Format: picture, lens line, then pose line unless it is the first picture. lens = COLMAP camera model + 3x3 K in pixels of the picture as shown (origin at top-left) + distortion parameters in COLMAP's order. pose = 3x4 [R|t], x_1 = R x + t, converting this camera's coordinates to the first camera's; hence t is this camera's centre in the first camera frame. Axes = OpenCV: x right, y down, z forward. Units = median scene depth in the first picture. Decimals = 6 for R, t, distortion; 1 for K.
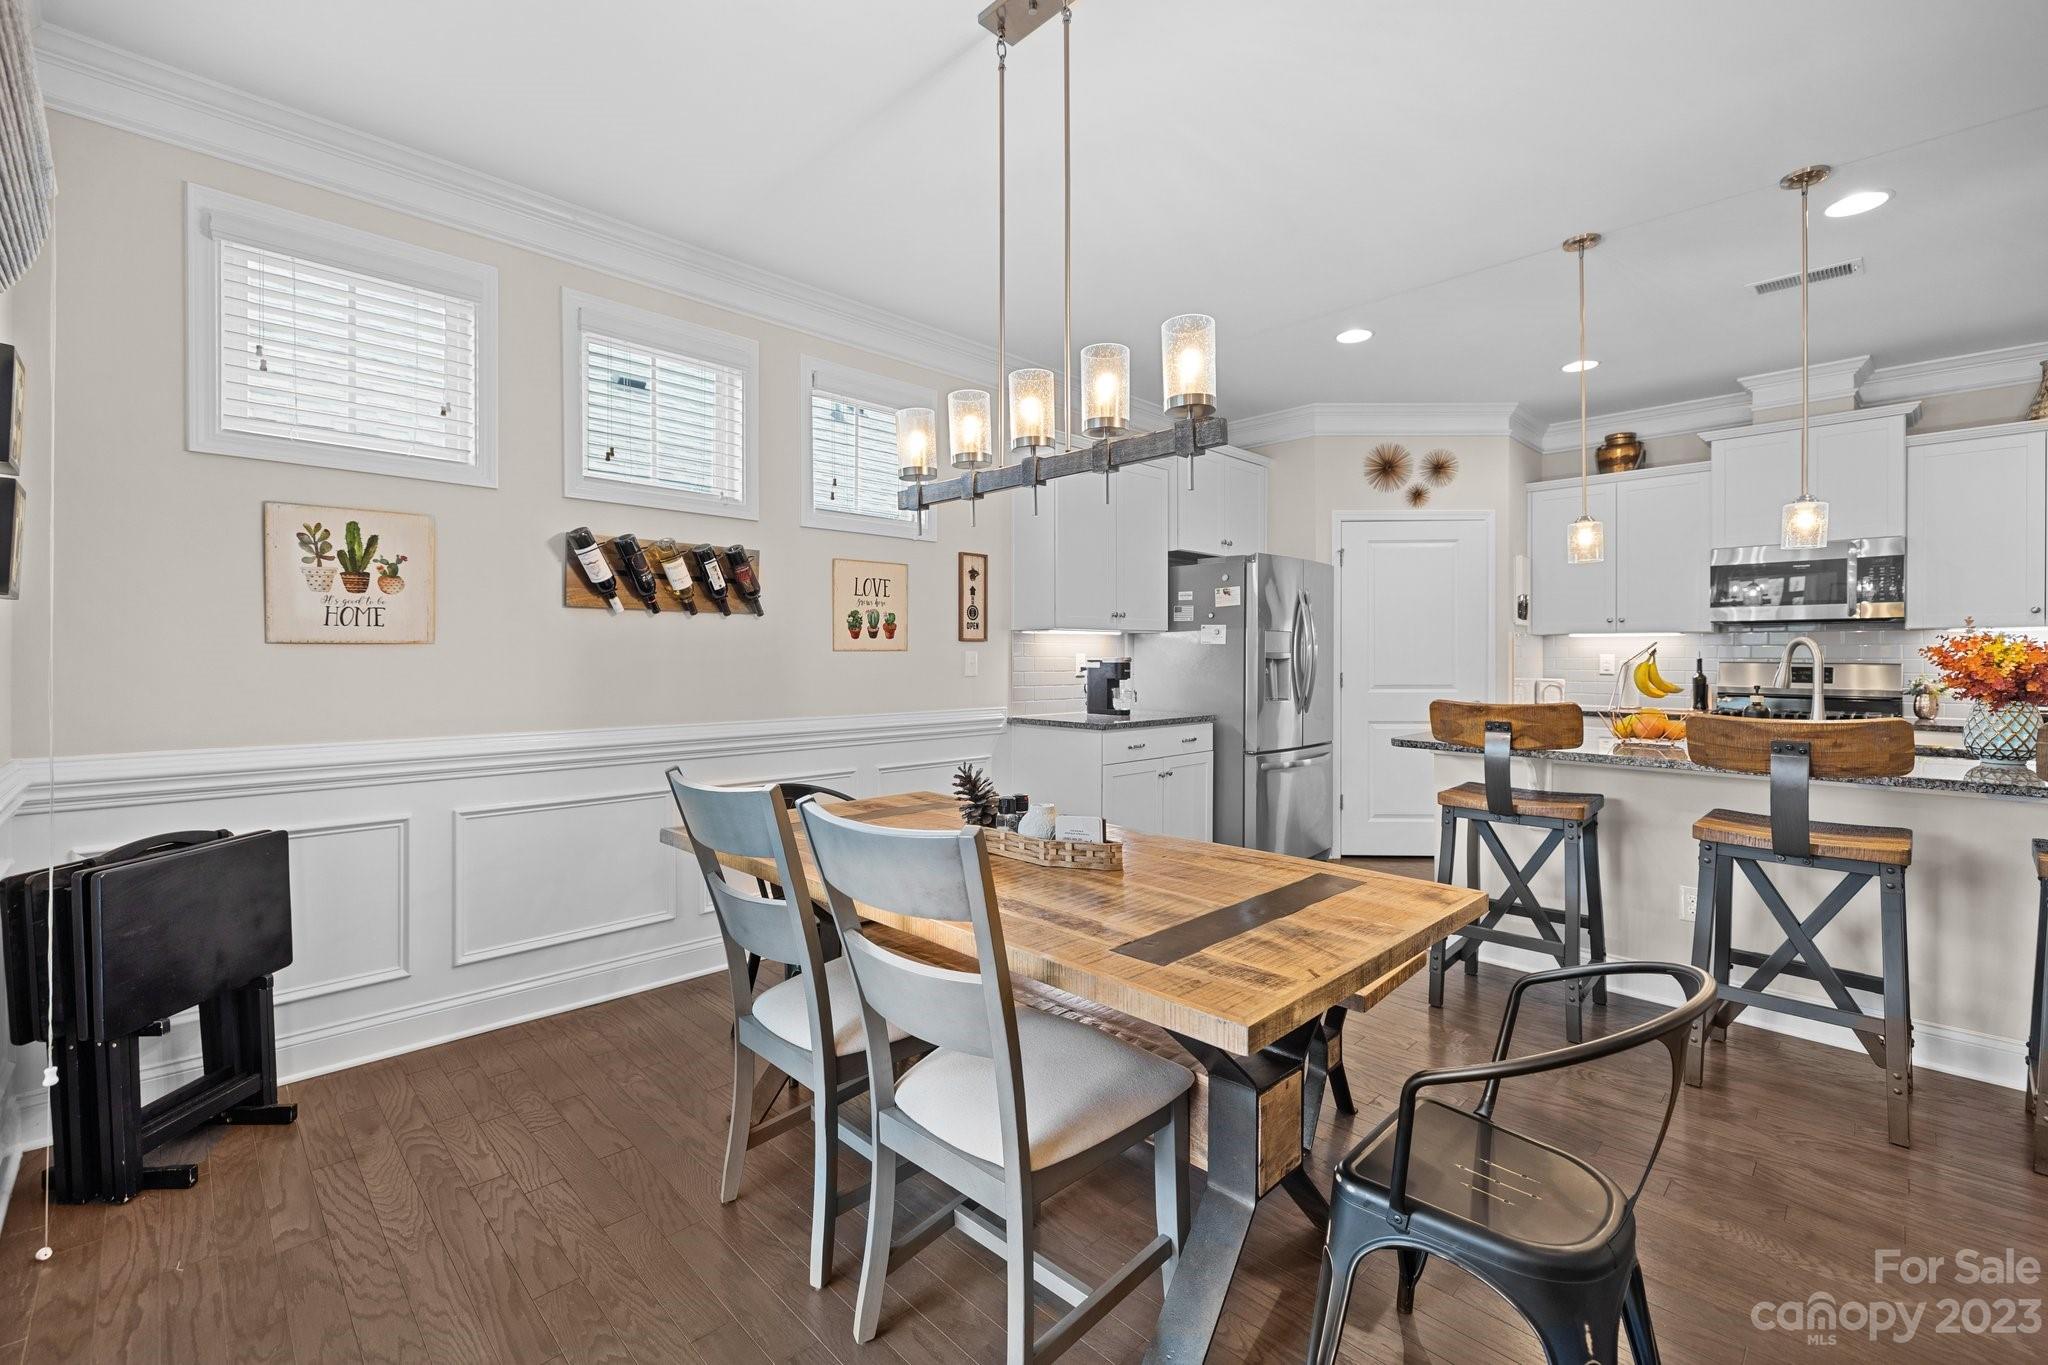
lens RADIAL K [[874.8, 0, 1022.6], [0, 874.8, 661.6], [0, 0, 1]] dist [-0.000170, 0.000022]
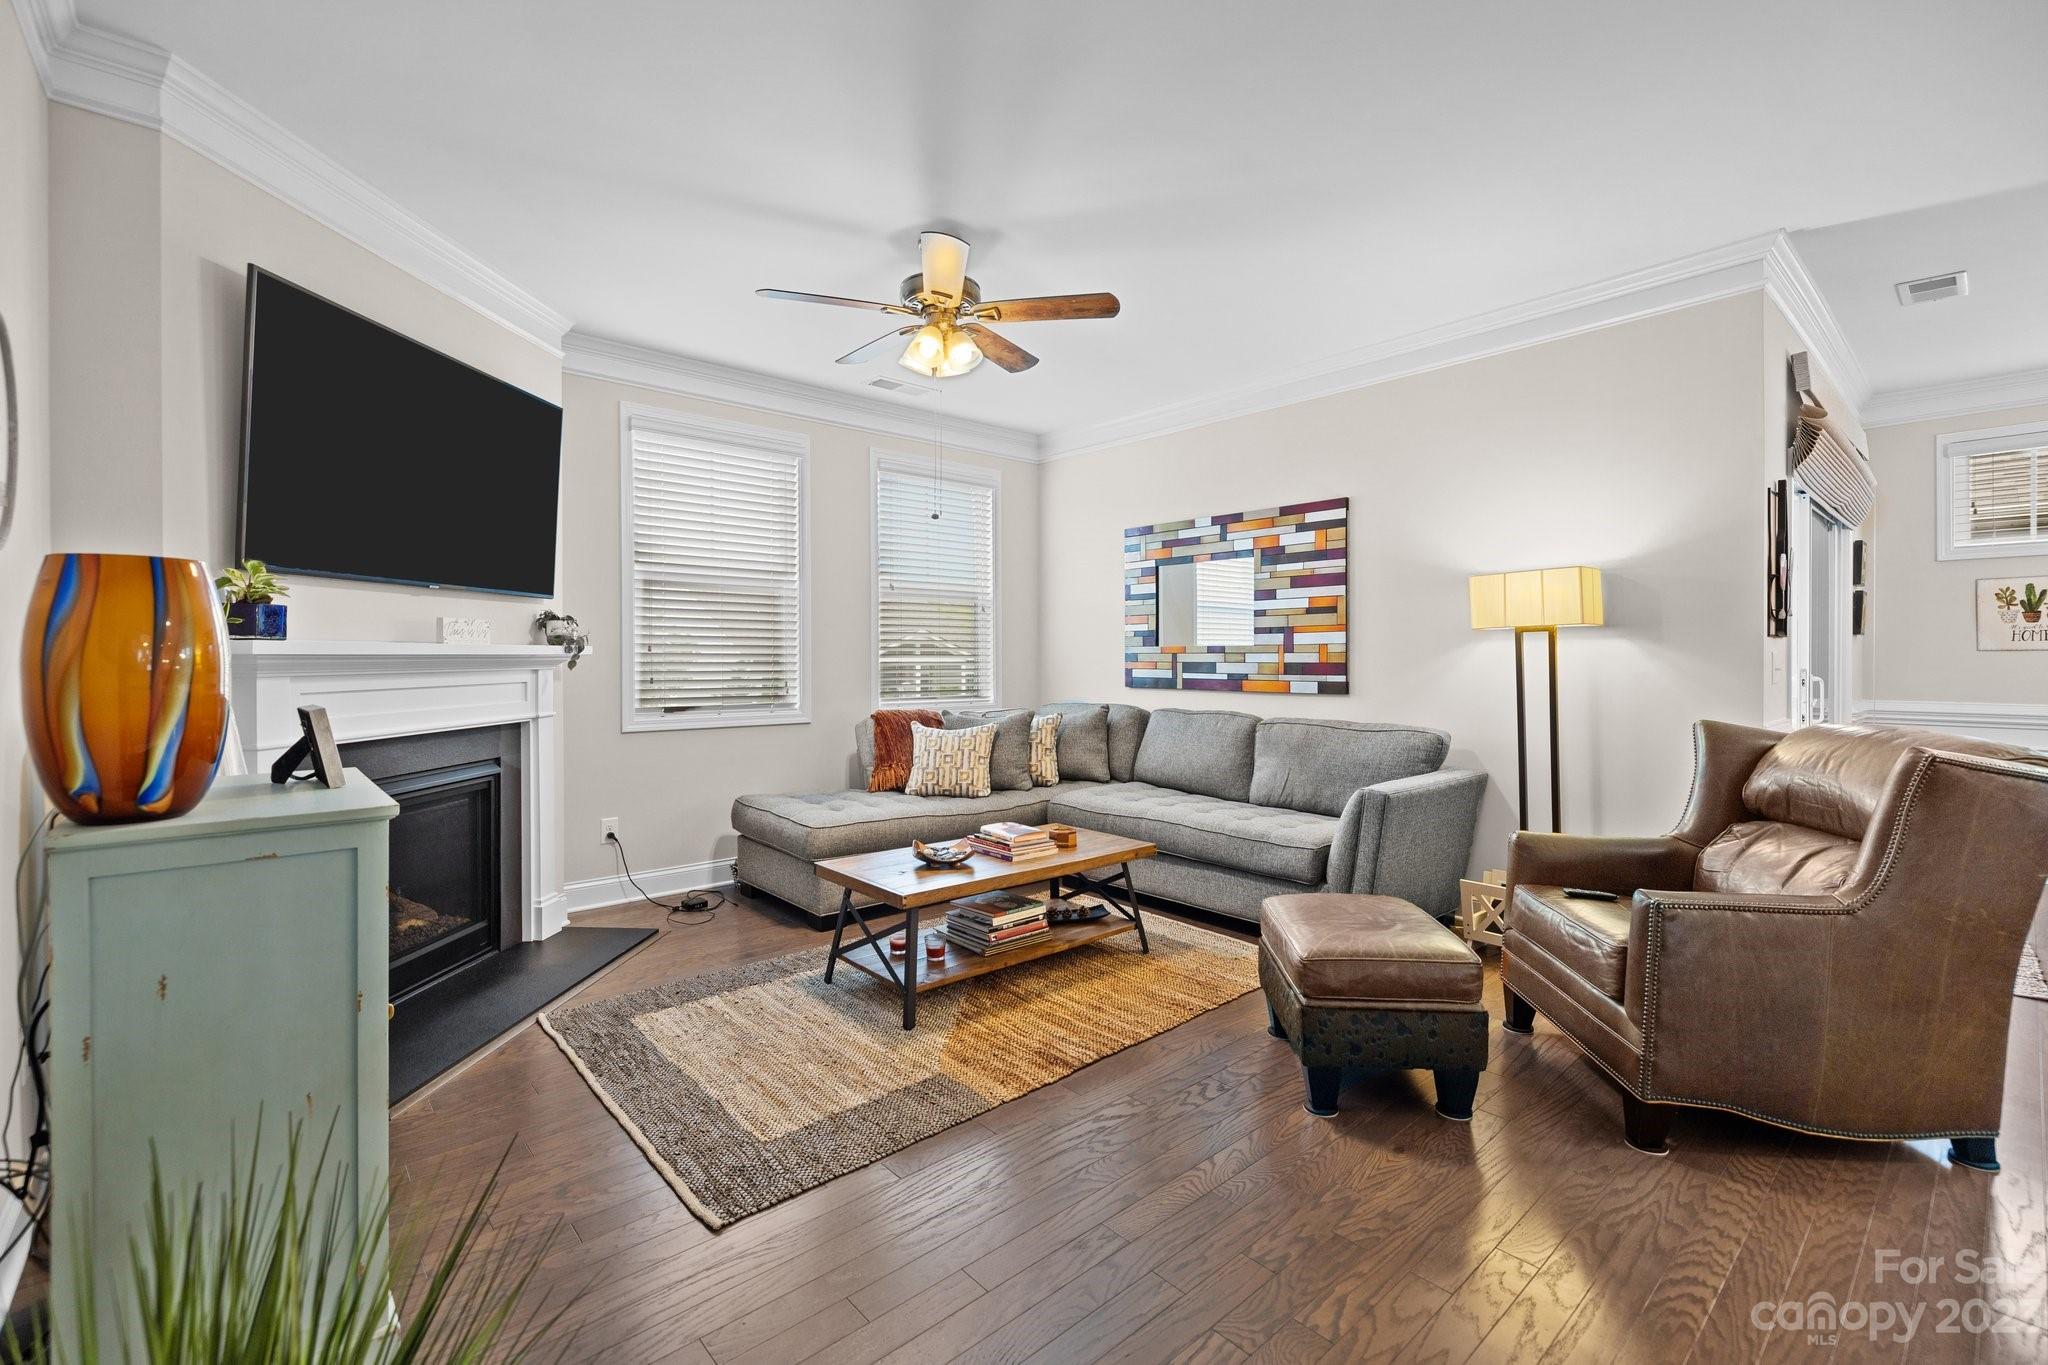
lens RADIAL K [[874.8, 0, 1013.4], [0, 874.8, 662.8], [0, 0, 1]] dist [-0.000170, 0.000022]
pose [[-0.064805, 0.003307, -0.997892, 0.706269], [-0.005058, 0.999981, 0.003642, 0.005593], [0.997885, 0.005283, -0.064787, -0.590812]]
